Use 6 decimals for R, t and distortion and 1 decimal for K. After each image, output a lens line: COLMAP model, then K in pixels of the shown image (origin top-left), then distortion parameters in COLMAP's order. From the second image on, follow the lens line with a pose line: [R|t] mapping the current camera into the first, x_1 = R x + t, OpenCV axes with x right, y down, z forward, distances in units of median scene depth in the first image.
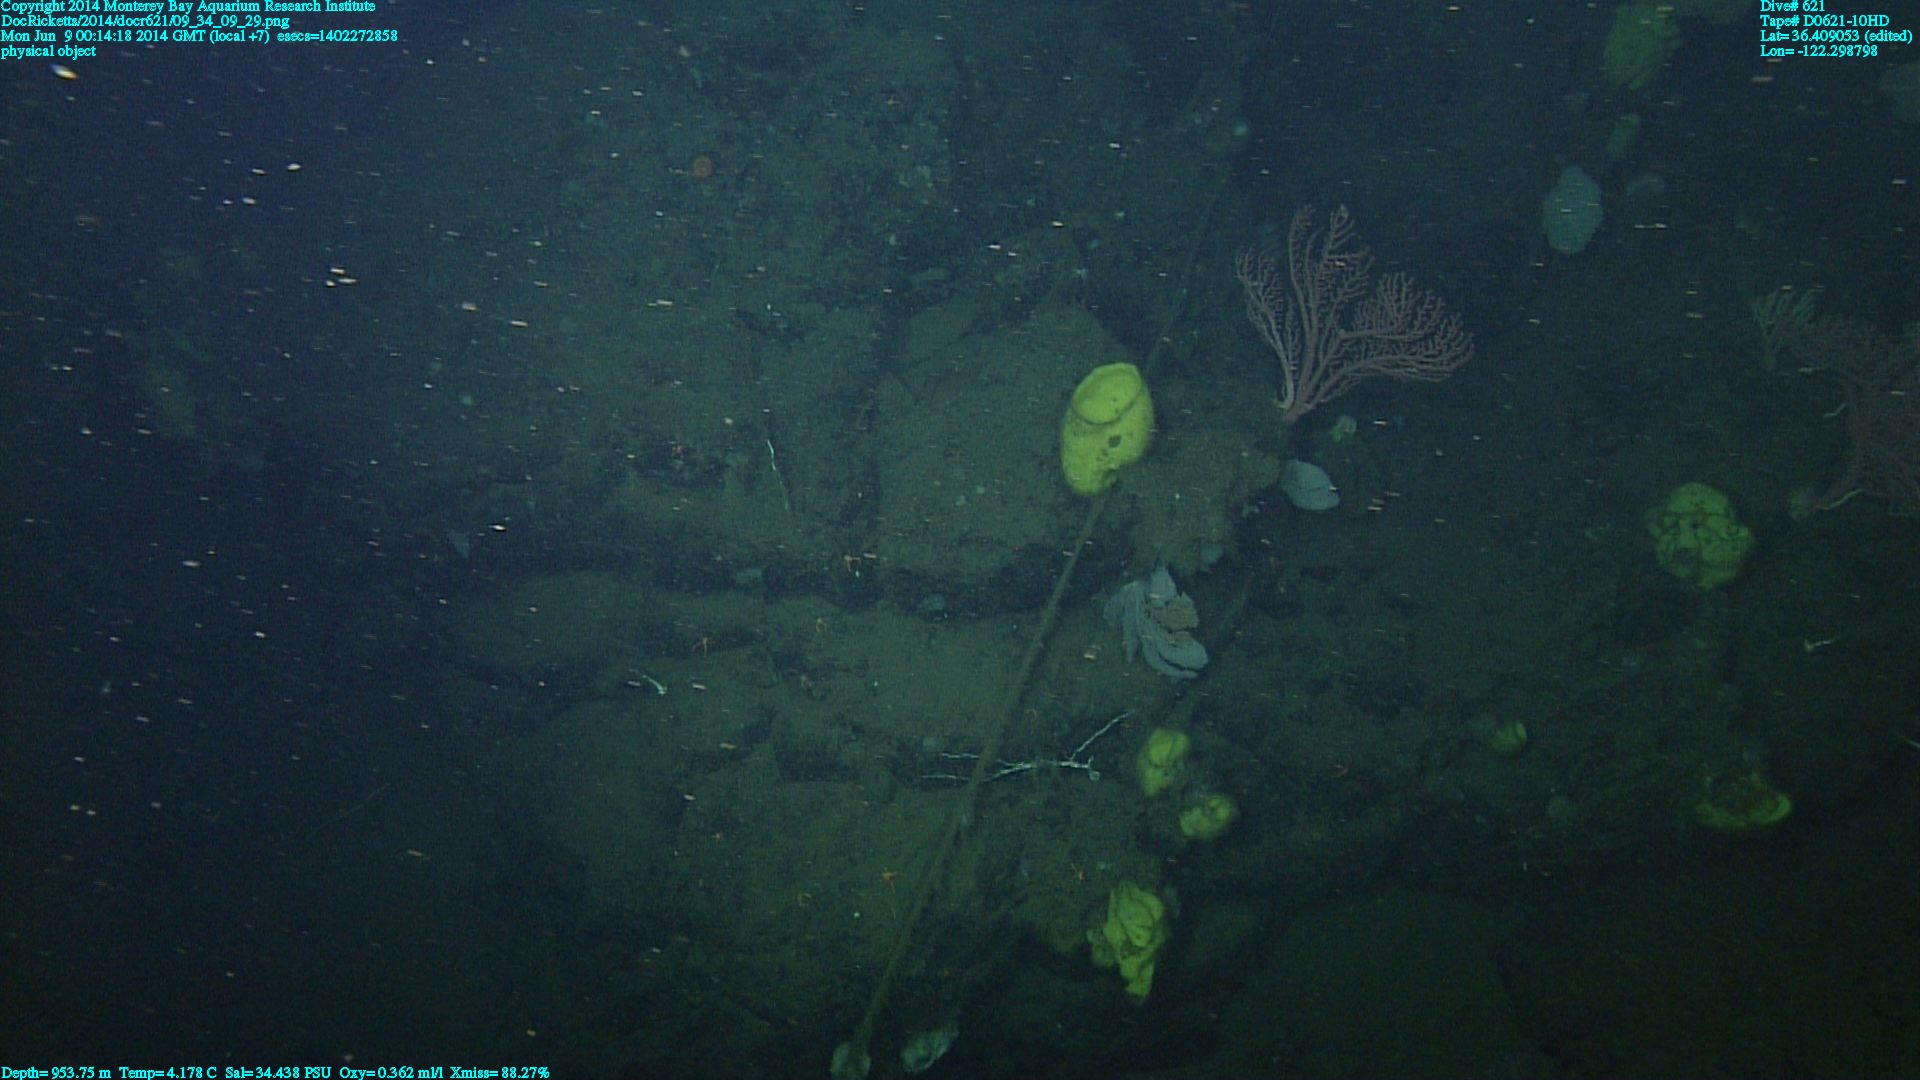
lens RADIAL K [[1172.9, 0, 959.8], [0, 1172.9, 545.0], [0, 0, 1]] dist [0.003859, 0.006286]
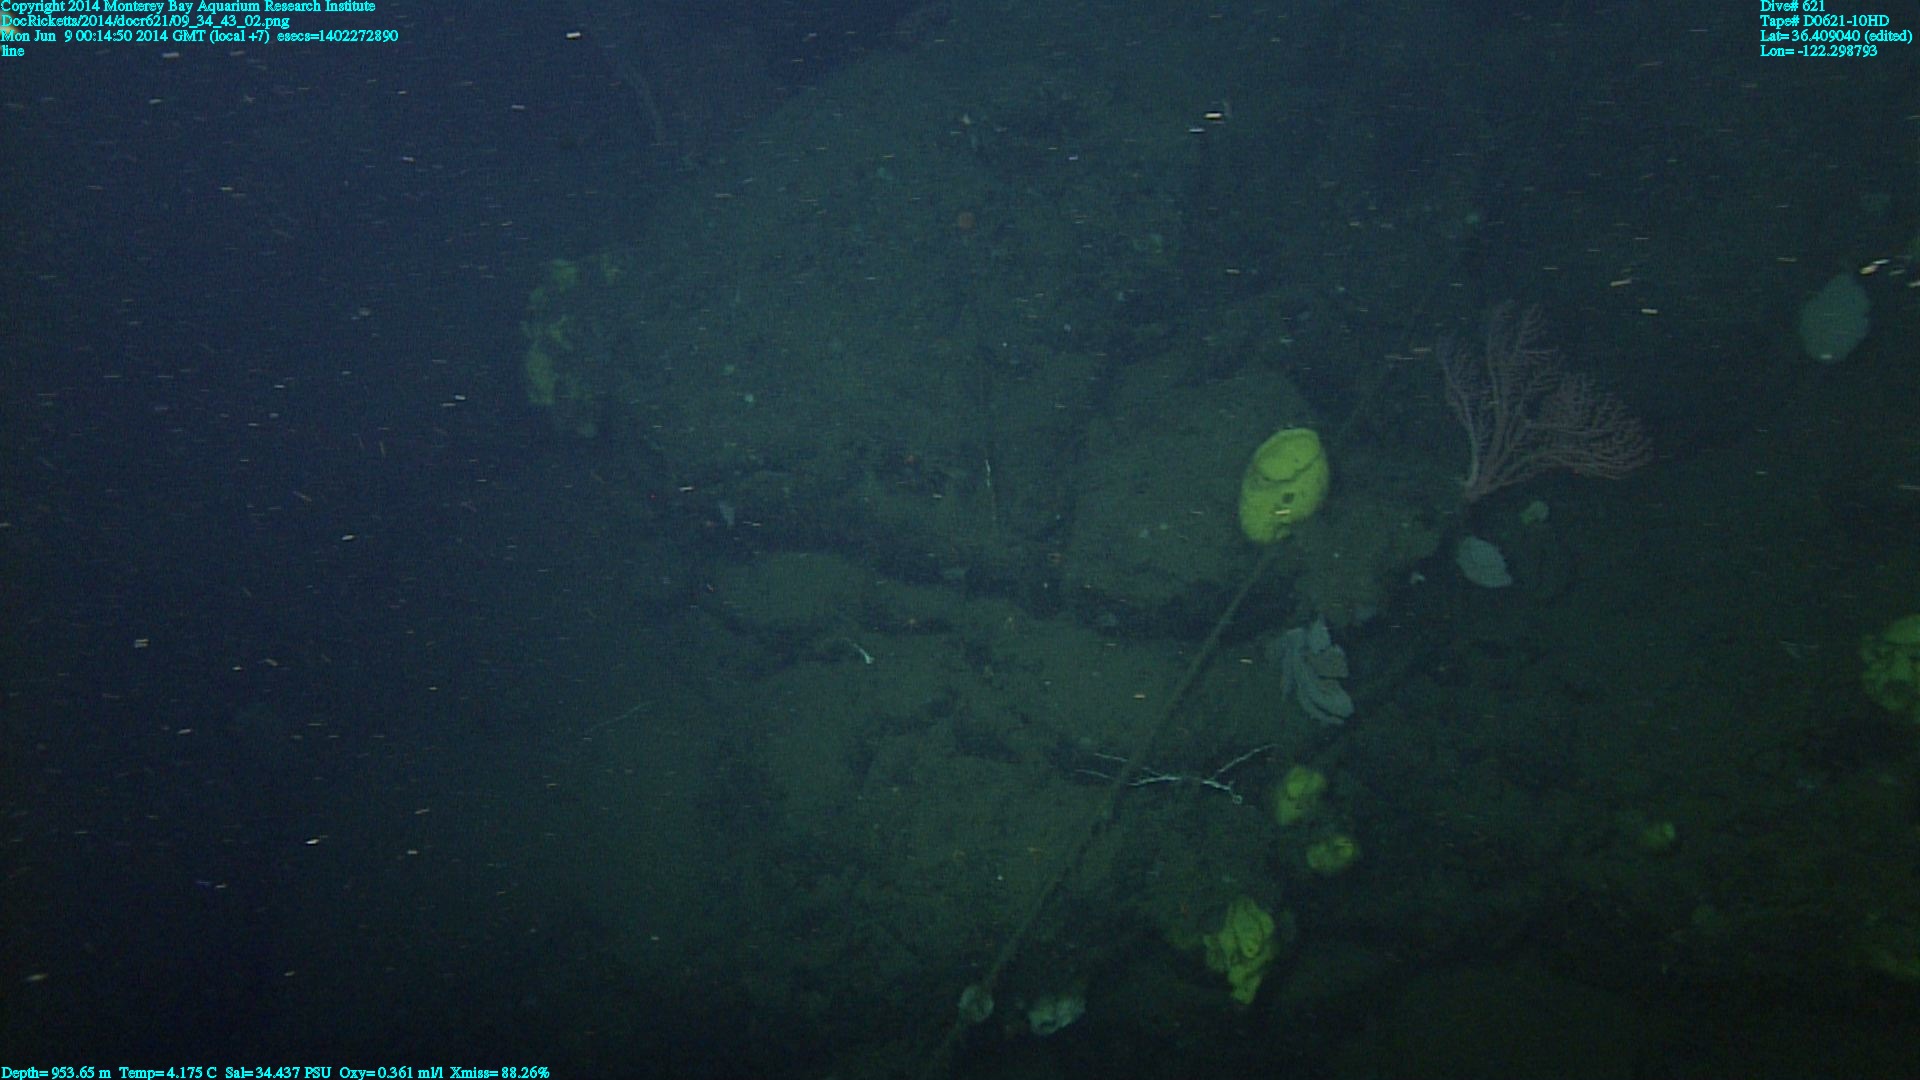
lens RADIAL K [[1172.9, 0, 961.2], [0, 1172.9, 537.2], [0, 0, 1]] dist [0.003859, 0.006286]
pose [[0.965928, 0.131426, -0.222958, 0.082155], [-0.136146, 0.990671, -0.005863, -0.003573], [0.220107, 0.036018, 0.974811, -0.132948]]
